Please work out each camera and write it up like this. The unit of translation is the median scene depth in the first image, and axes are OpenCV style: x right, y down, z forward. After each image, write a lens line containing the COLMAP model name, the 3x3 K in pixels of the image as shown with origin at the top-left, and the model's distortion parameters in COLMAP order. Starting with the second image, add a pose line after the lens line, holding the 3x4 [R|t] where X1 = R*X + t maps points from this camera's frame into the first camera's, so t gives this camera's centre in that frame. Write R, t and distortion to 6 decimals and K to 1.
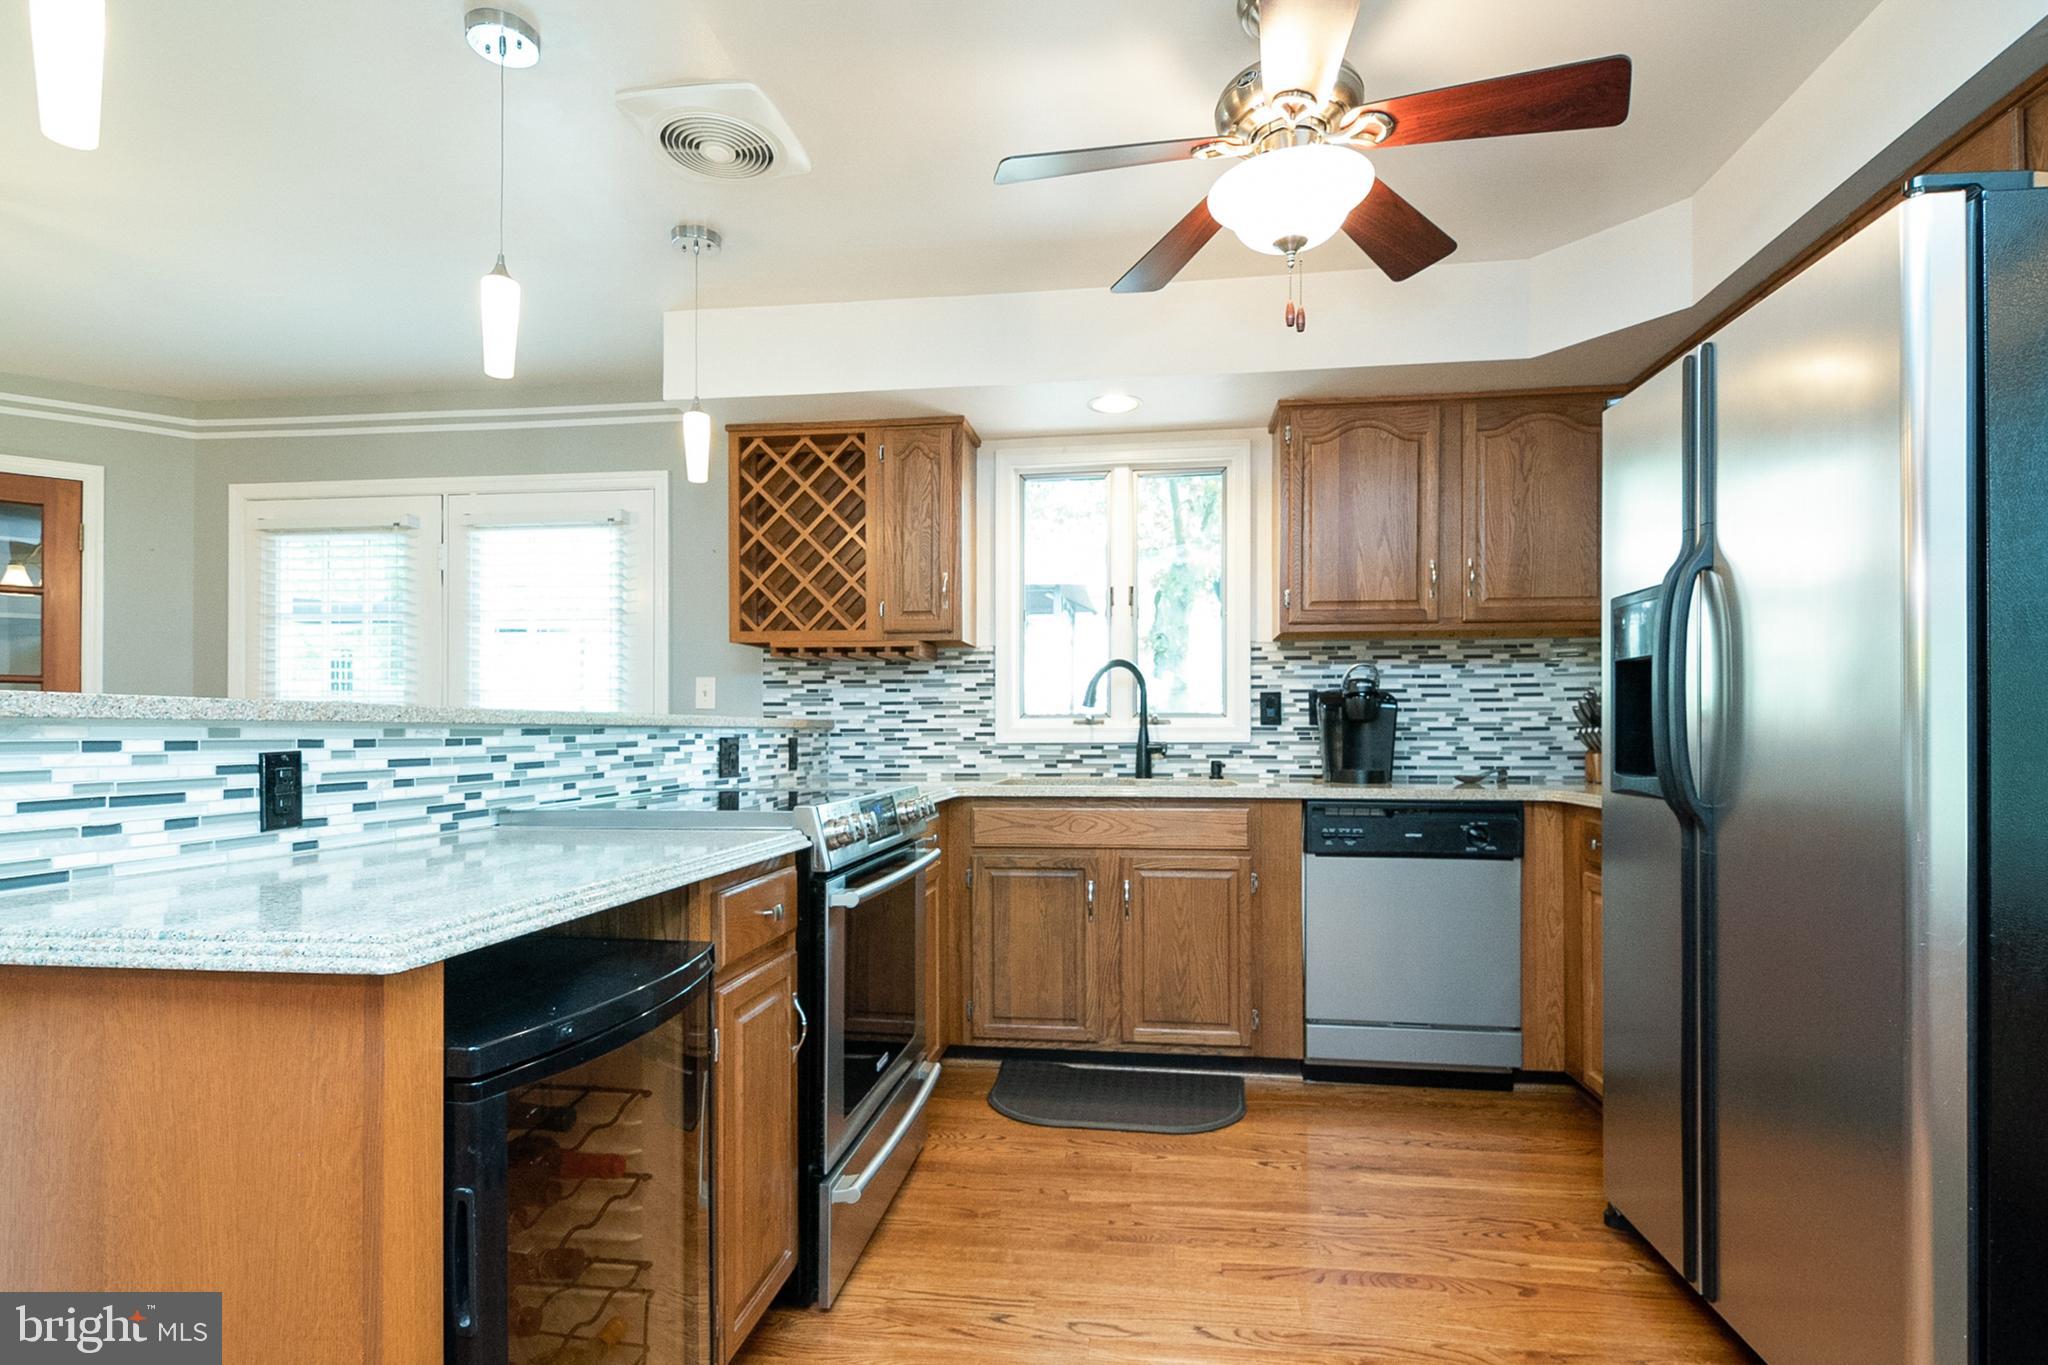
lens RADIAL K [[1015.6, 0, 1032.7], [0, 1015.6, 727.4], [0, 0, 1]] dist [0.030450, -0.020325]
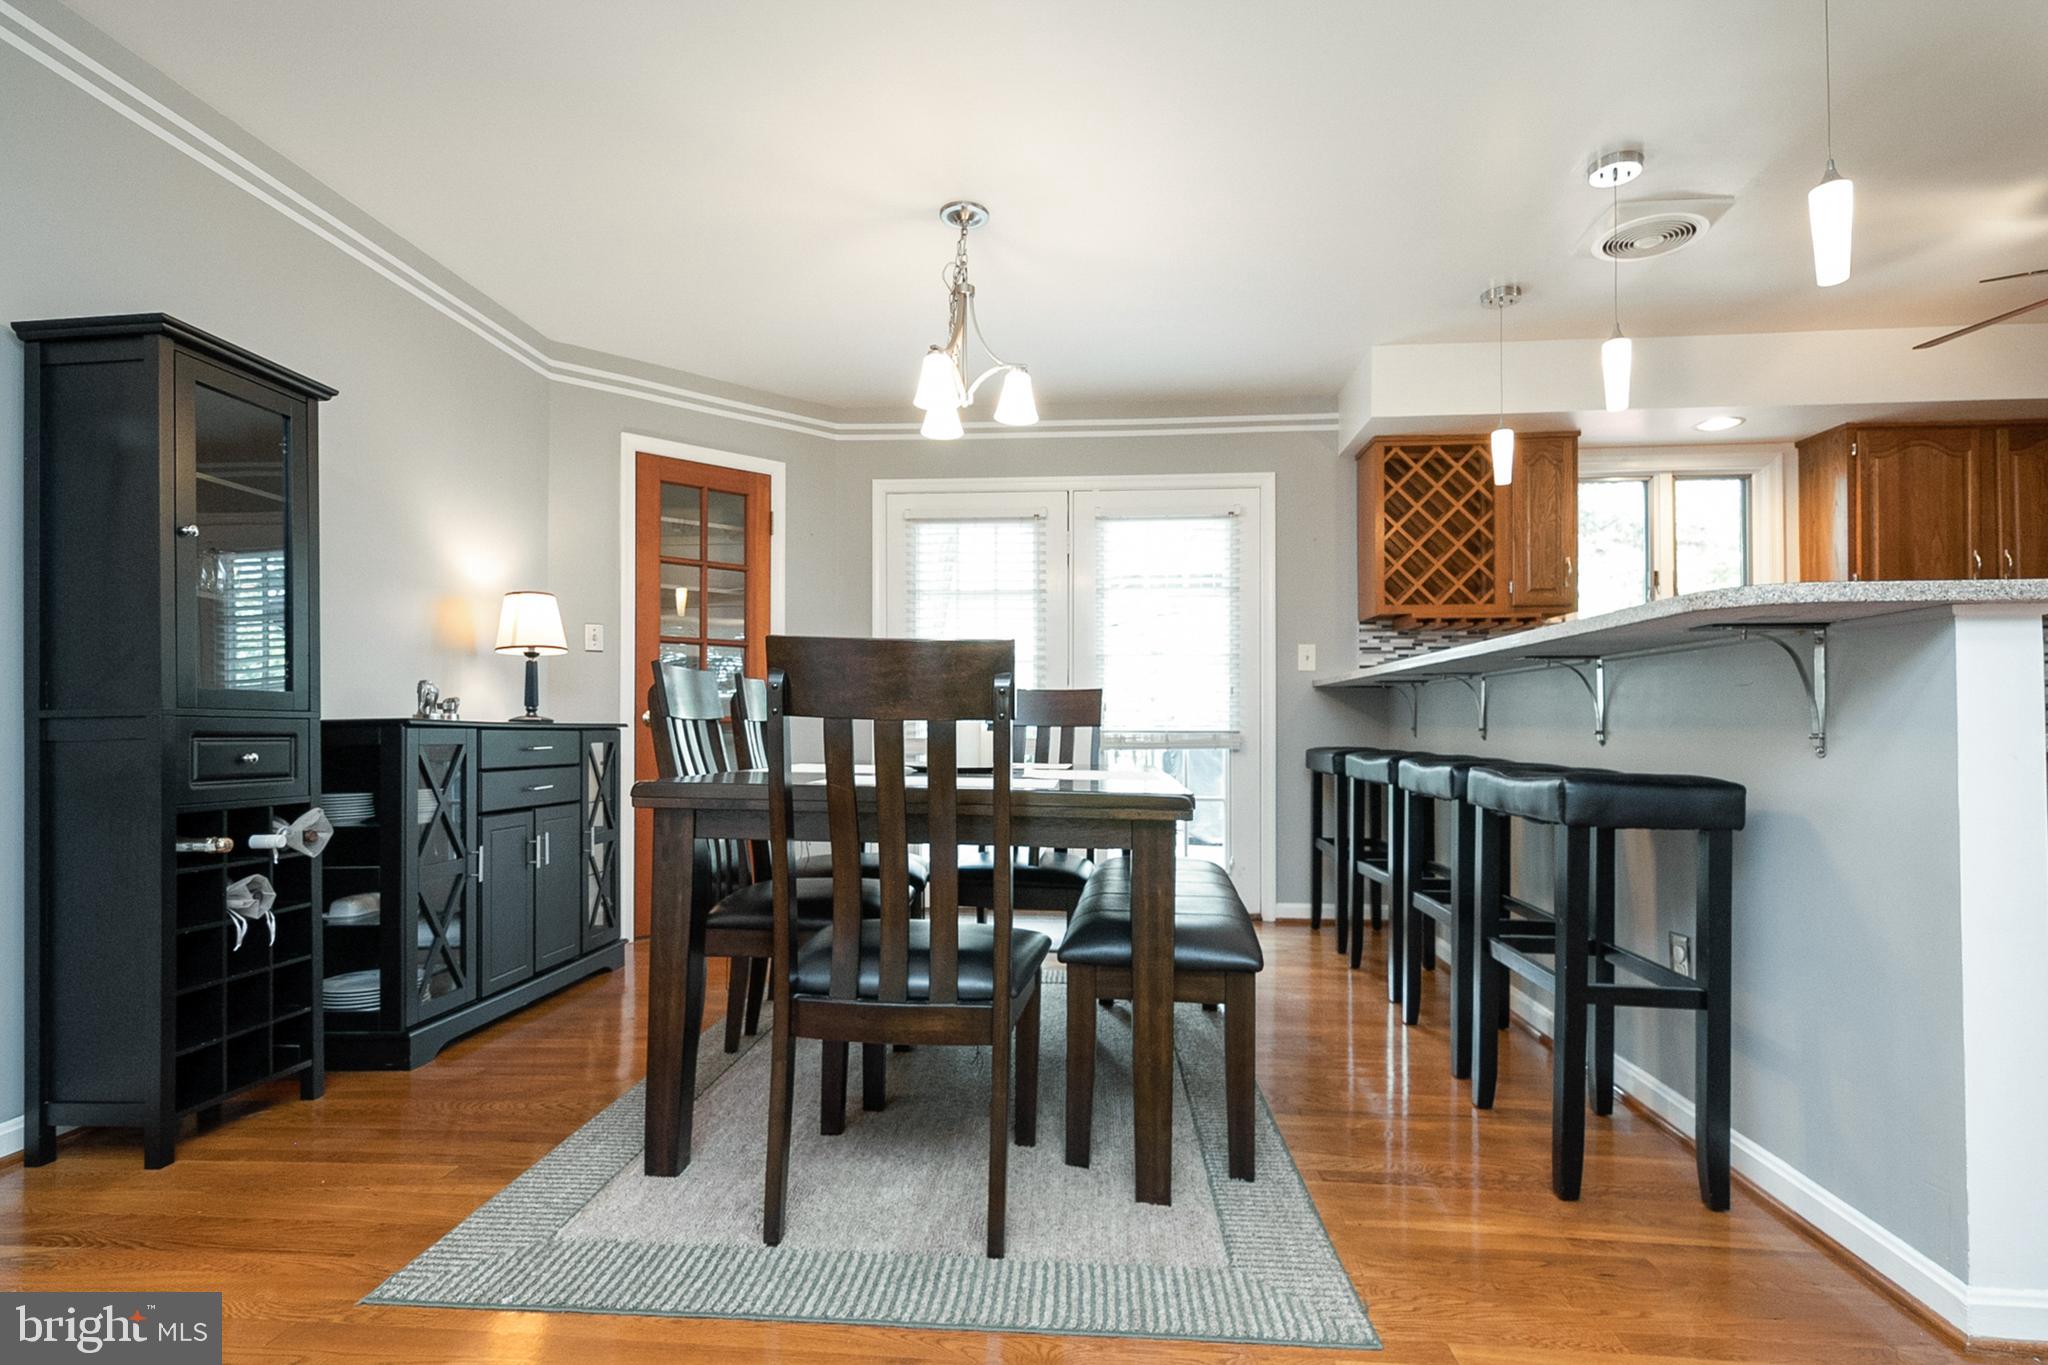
lens RADIAL K [[997.1, 0, 1037.4], [0, 997.1, 728.8], [0, 0, 1]] dist [0.015681, -0.000874]
pose [[0.998243, -0.000137, 0.059250, -0.796854], [-0.000115, 0.999991, 0.004248, 0.050993], [-0.059250, -0.004247, 0.998234, -0.180396]]
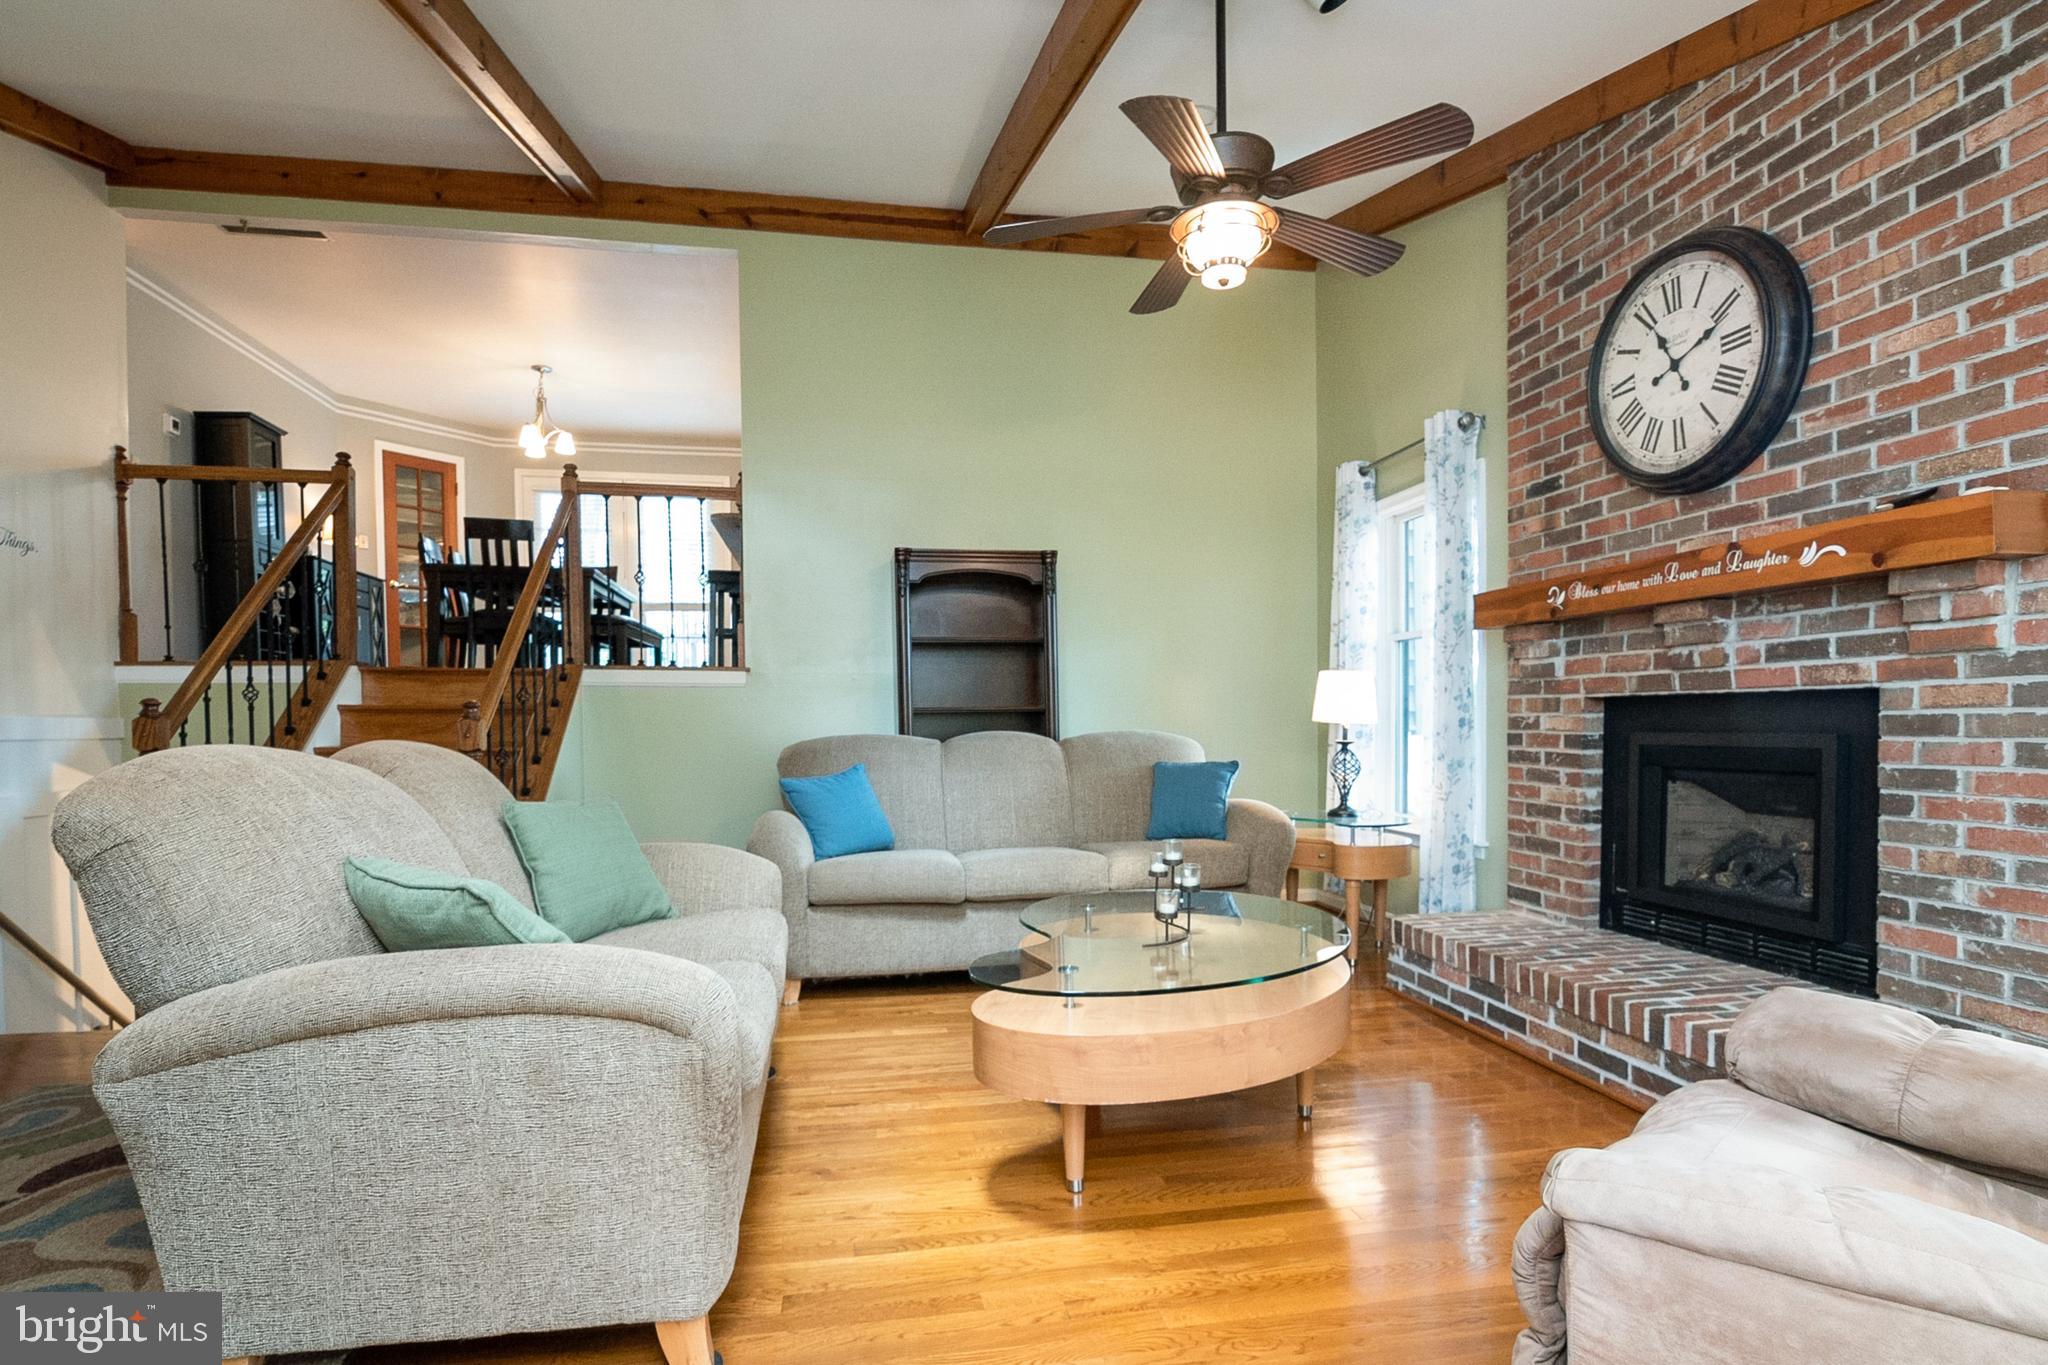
lens RADIAL K [[1018.9, 0, 1023.1], [0, 1018.9, 757.4], [0, 0, 1]] dist [-0.011690, -0.006473]
pose [[0.950085, -0.019165, 0.311402, -0.509259], [0.007134, 0.999185, 0.039728, 0.383280], [-0.311909, -0.035523, 0.949448, -1.801695]]
